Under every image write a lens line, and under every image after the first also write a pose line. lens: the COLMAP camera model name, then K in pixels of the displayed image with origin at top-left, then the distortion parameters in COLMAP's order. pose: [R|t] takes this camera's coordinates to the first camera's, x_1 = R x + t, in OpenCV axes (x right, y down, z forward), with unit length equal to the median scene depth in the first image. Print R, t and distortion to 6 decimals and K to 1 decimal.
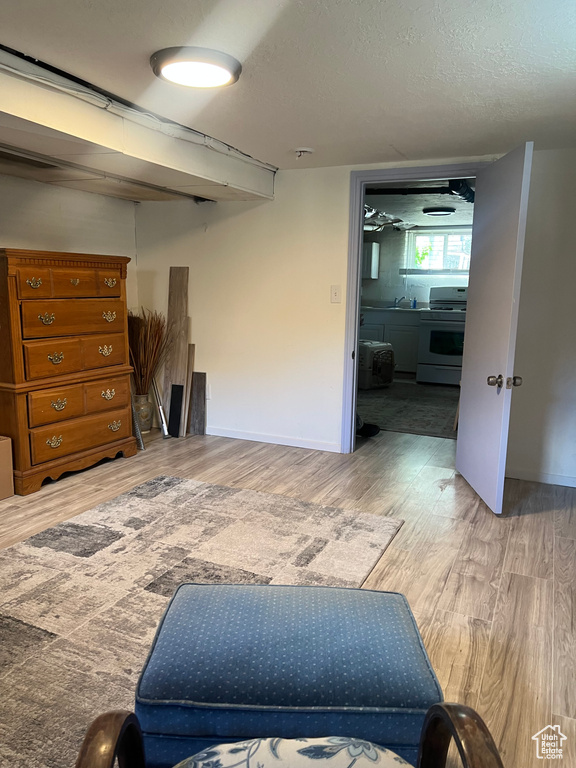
lens RADIAL K [[577.0, 0, 287.7], [0, 577.0, 384.4], [0, 0, 1]] dist [0.004343, 0.000697]
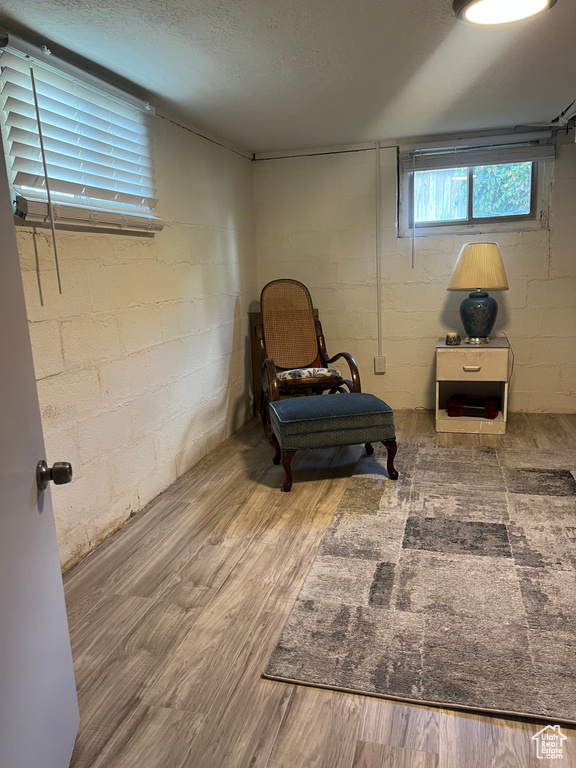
lens RADIAL K [[577.0, 0, 287.2], [0, 577.0, 383.9], [0, 0, 1]] dist [0.004343, 0.000697]
pose [[-0.985019, 0.062275, -0.160809, 0.305212], [-0.000553, 0.931371, 0.364072, -0.284972], [0.172445, 0.358707, -0.917383, 1.730356]]
